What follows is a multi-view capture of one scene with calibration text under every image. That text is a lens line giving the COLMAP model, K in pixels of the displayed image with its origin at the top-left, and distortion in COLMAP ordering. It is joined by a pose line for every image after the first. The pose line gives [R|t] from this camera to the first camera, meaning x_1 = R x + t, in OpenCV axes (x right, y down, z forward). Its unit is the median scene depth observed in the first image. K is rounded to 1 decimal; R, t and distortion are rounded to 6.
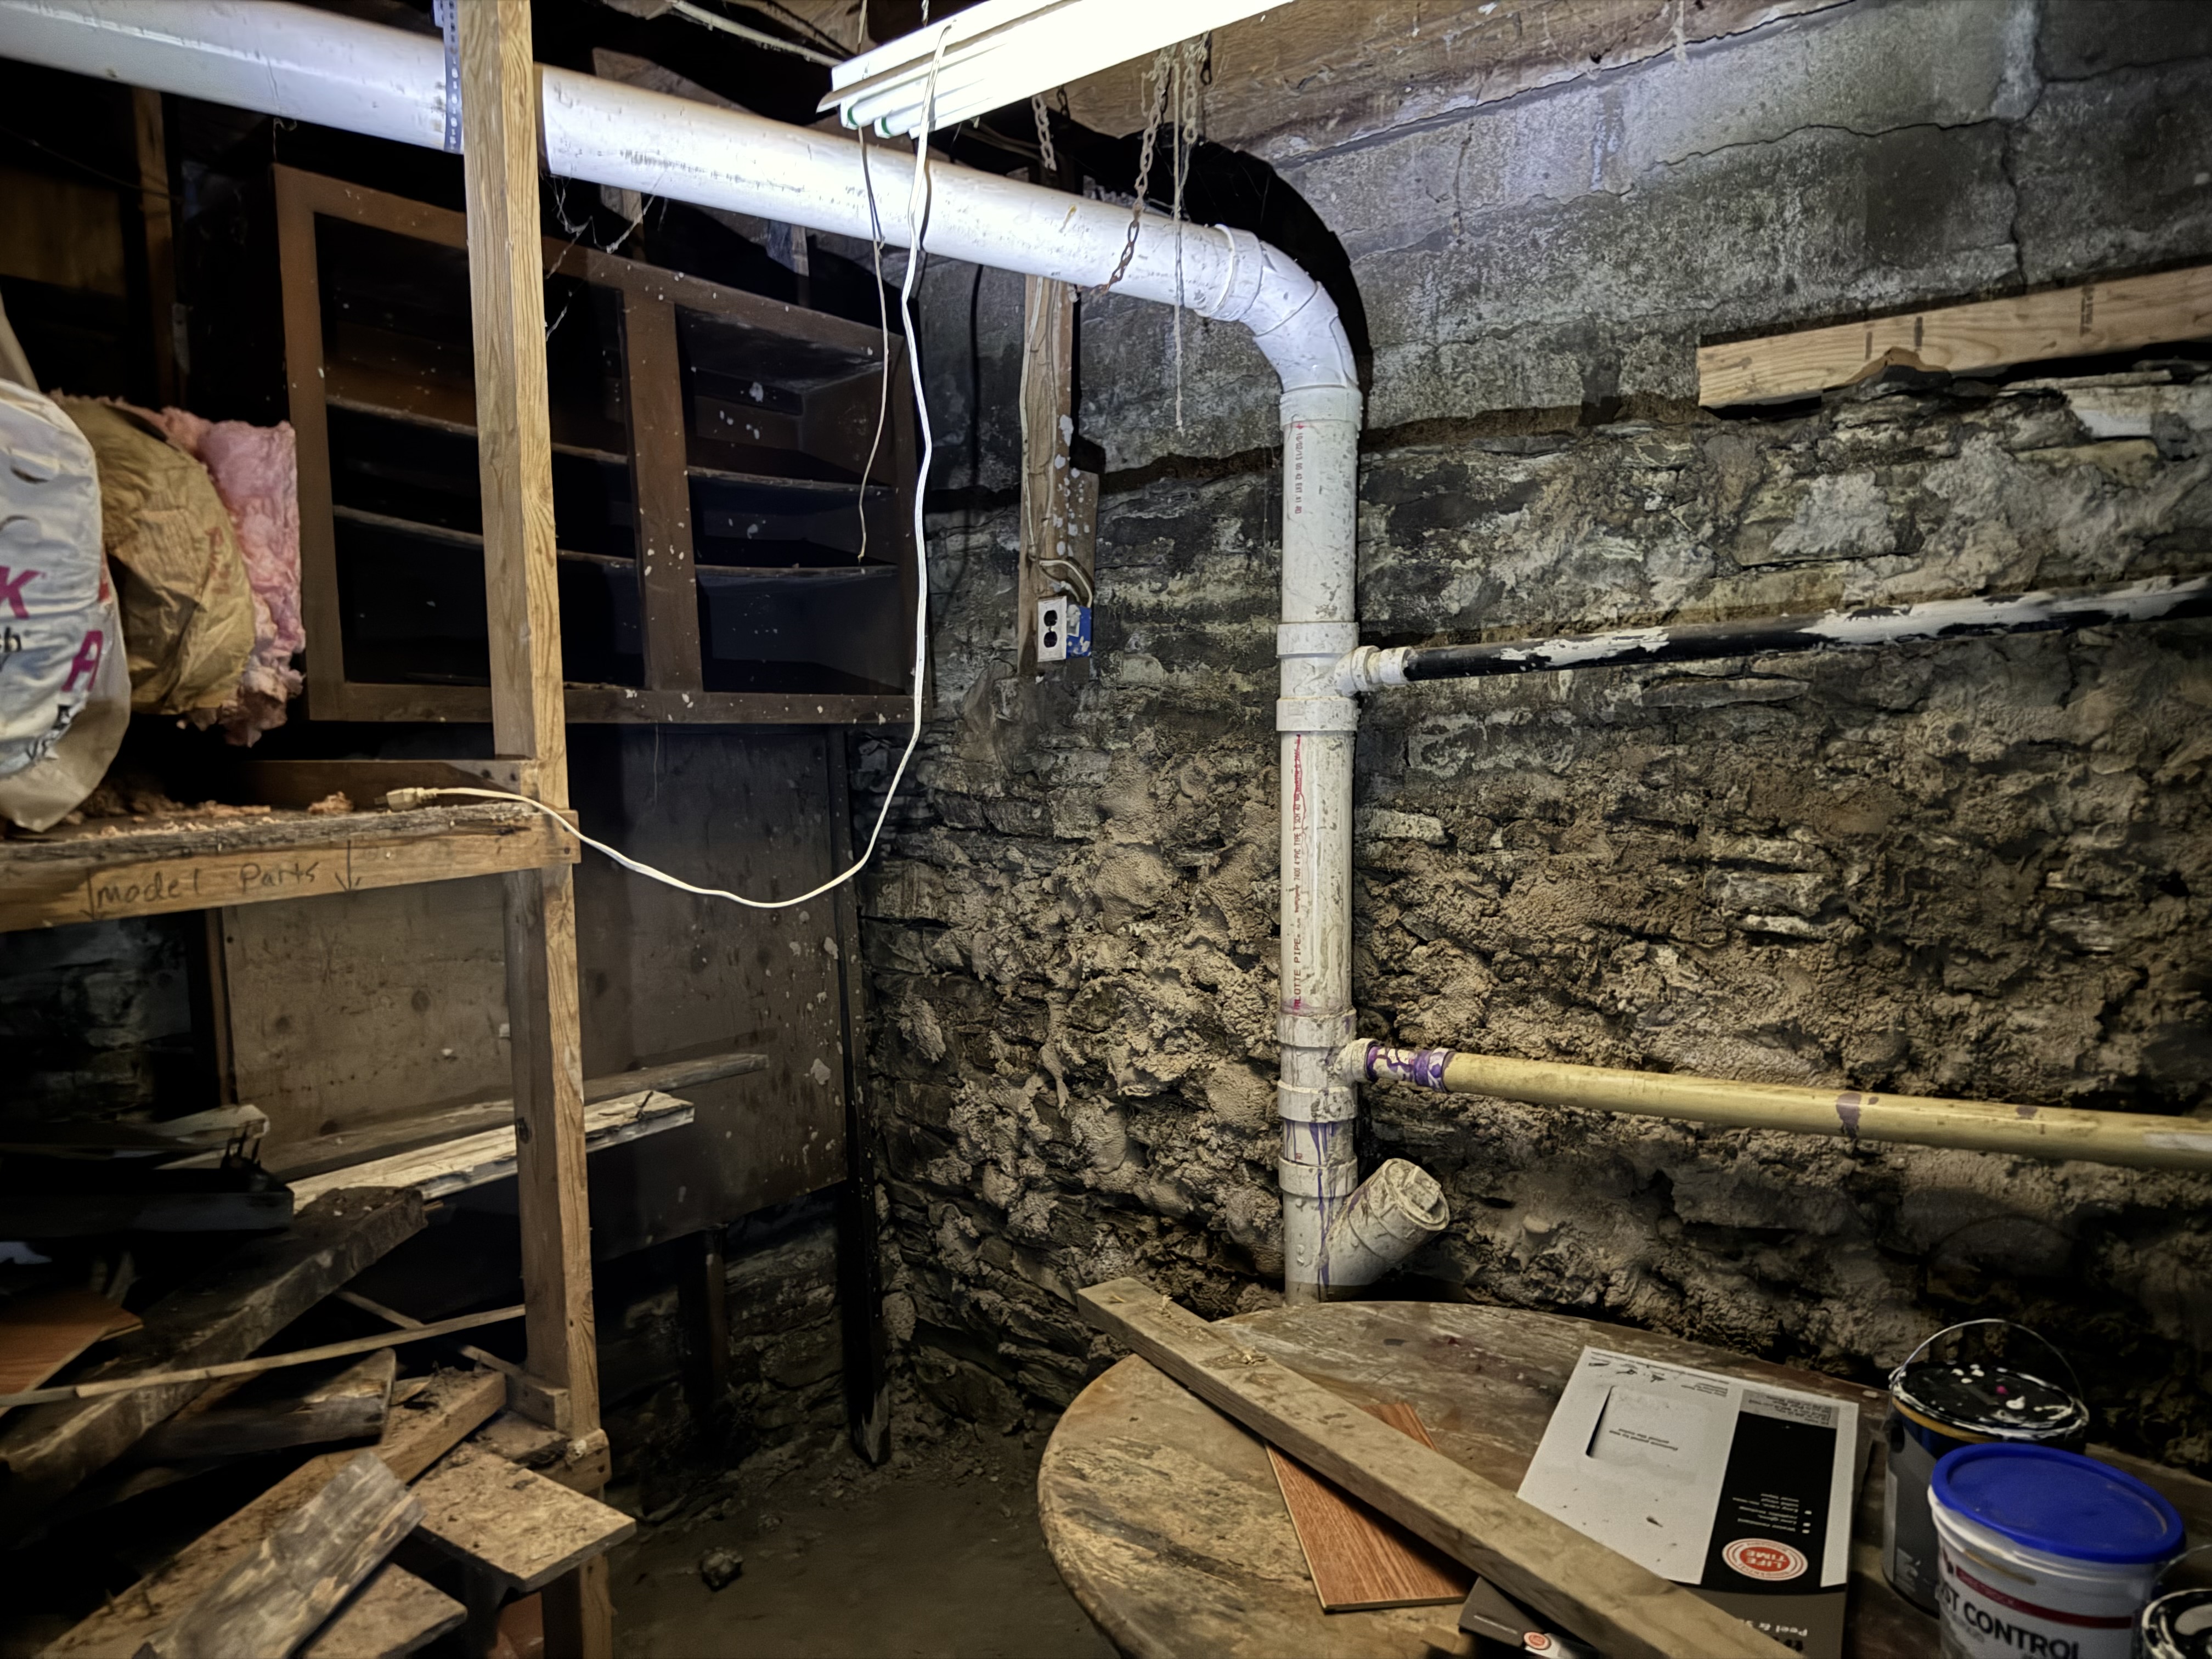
lens RADIAL K [[1550.9, 0, 1104.1], [0, 1550.9, 833.3], [0, 0, 1]] dist [0.057819, -0.067328]
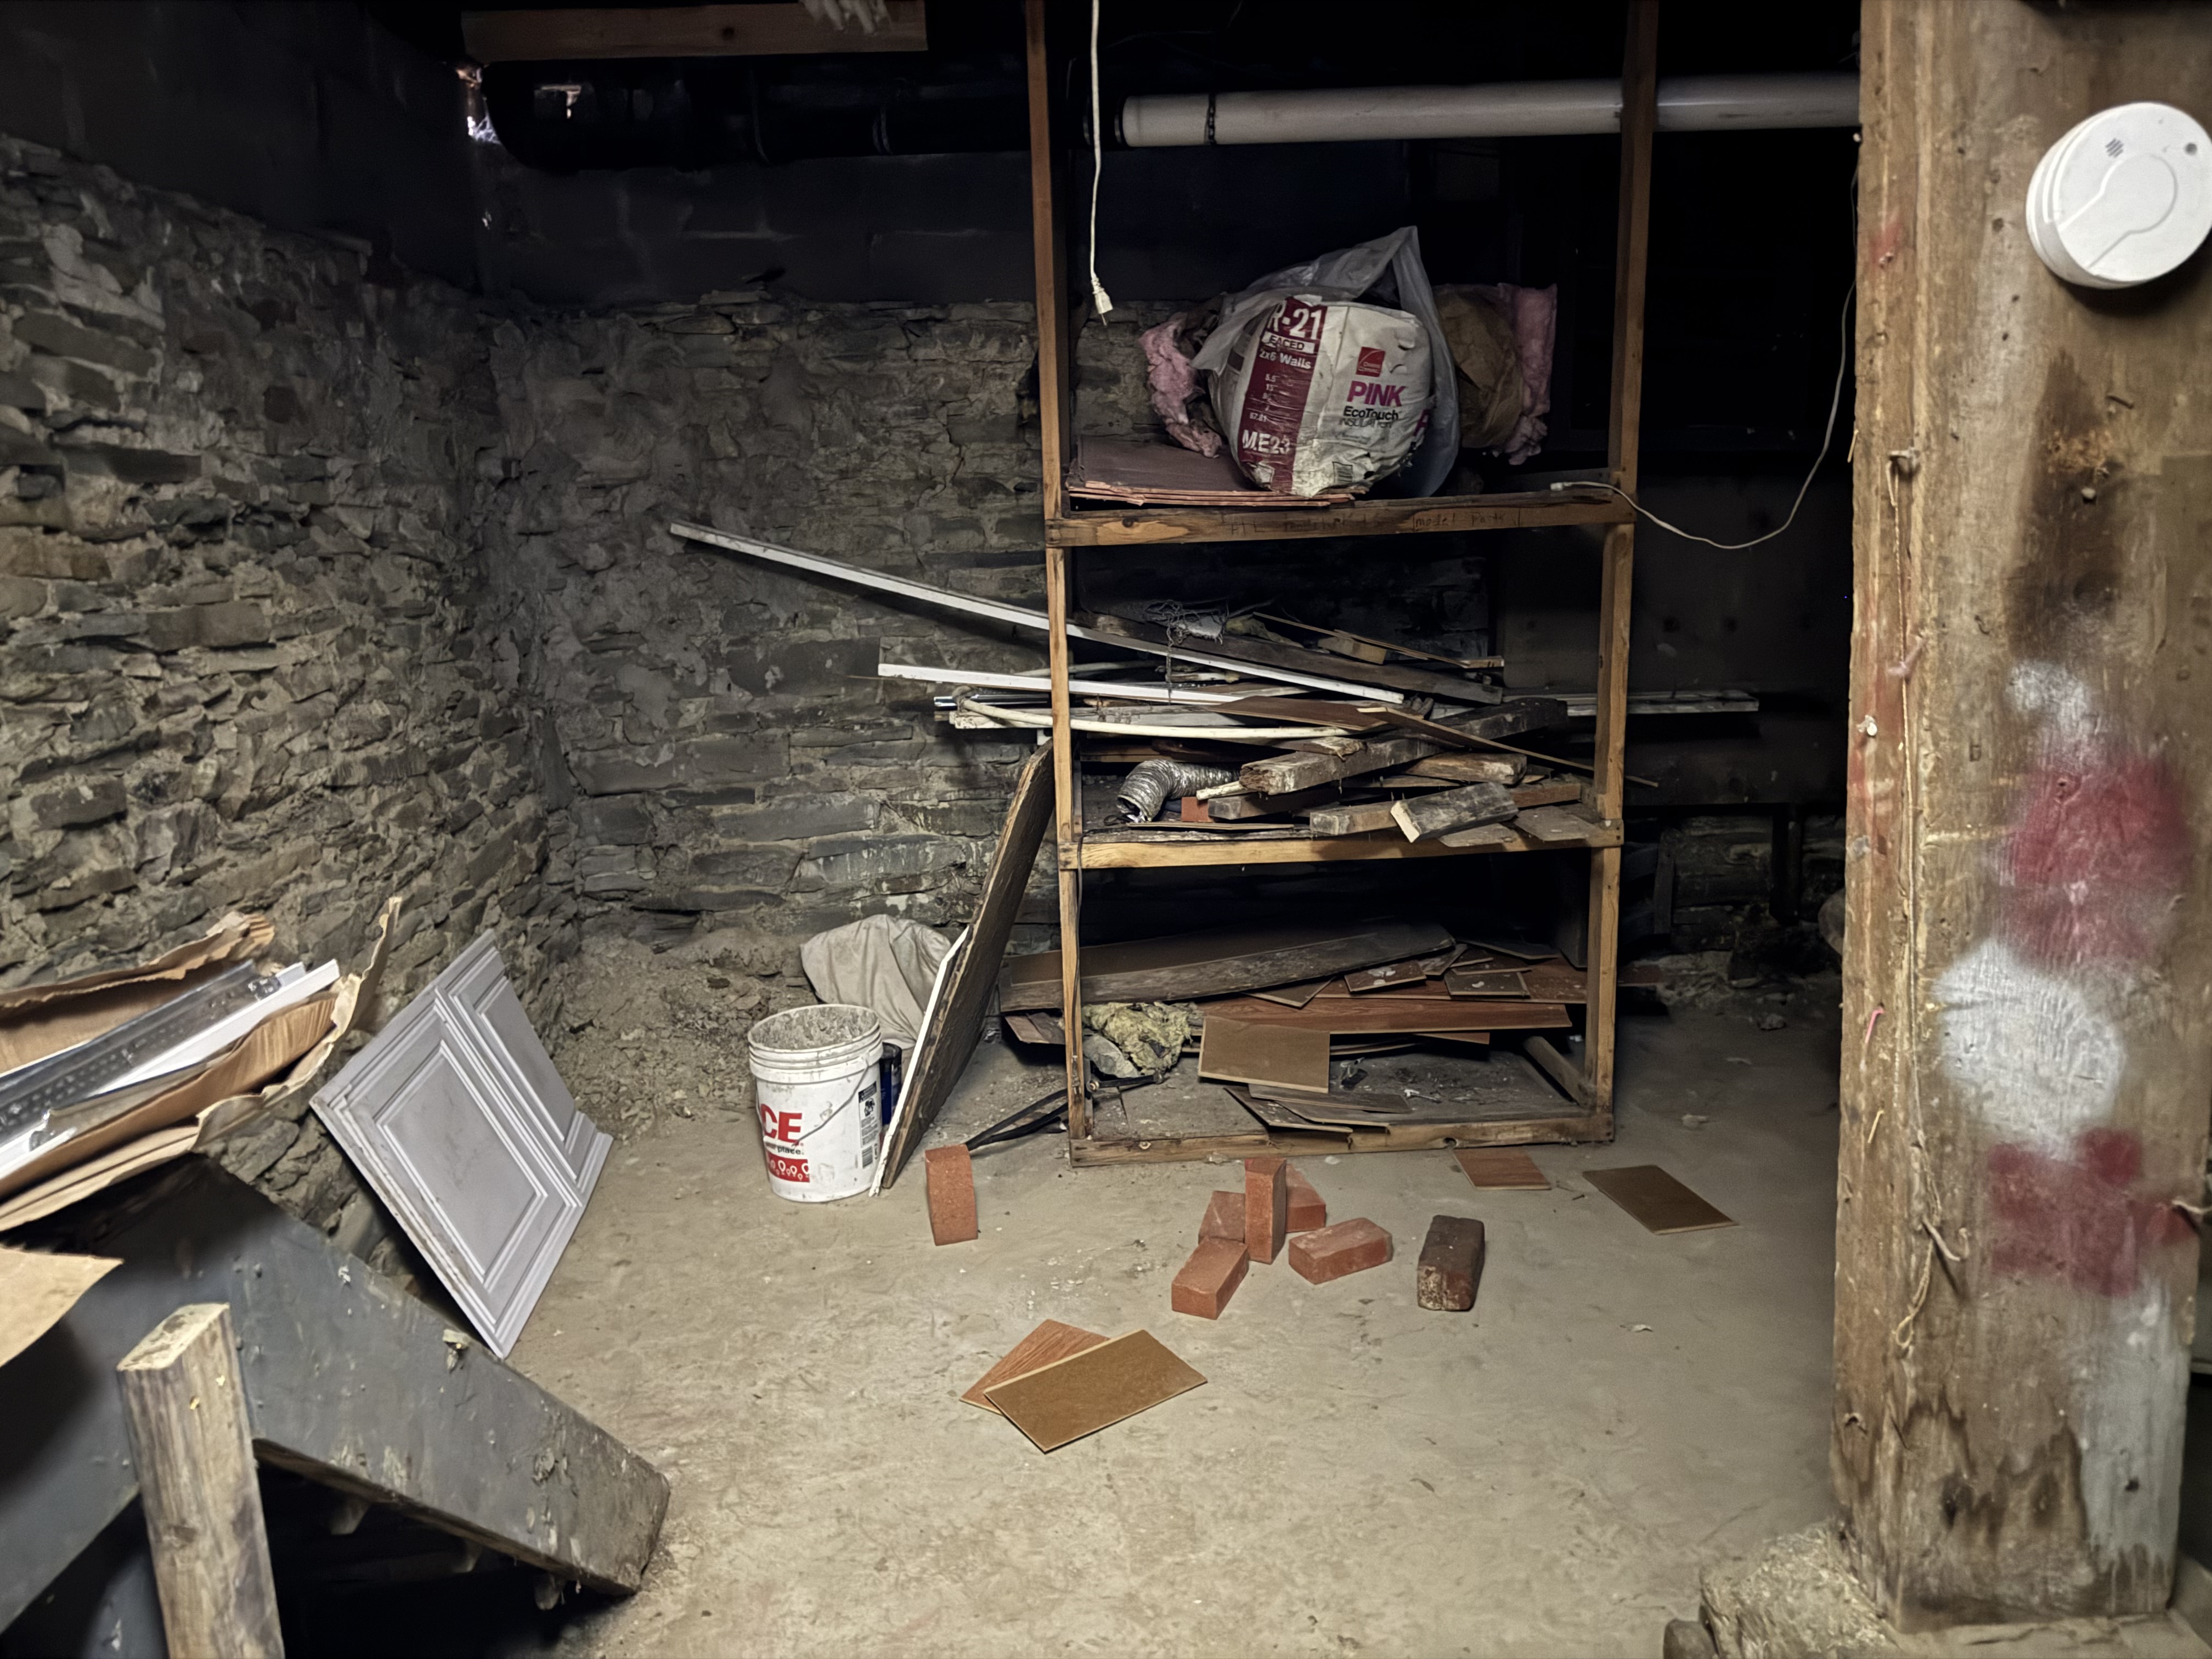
lens RADIAL K [[1550.9, 0, 1099.5], [0, 1550.9, 830.0], [0, 0, 1]] dist [0.057819, -0.067328]
pose [[0.645052, 0.165509, -0.745999, 0.670677], [-0.050699, 0.983380, 0.174336, 0.082551], [0.762455, -0.074634, 0.642723, -0.699538]]
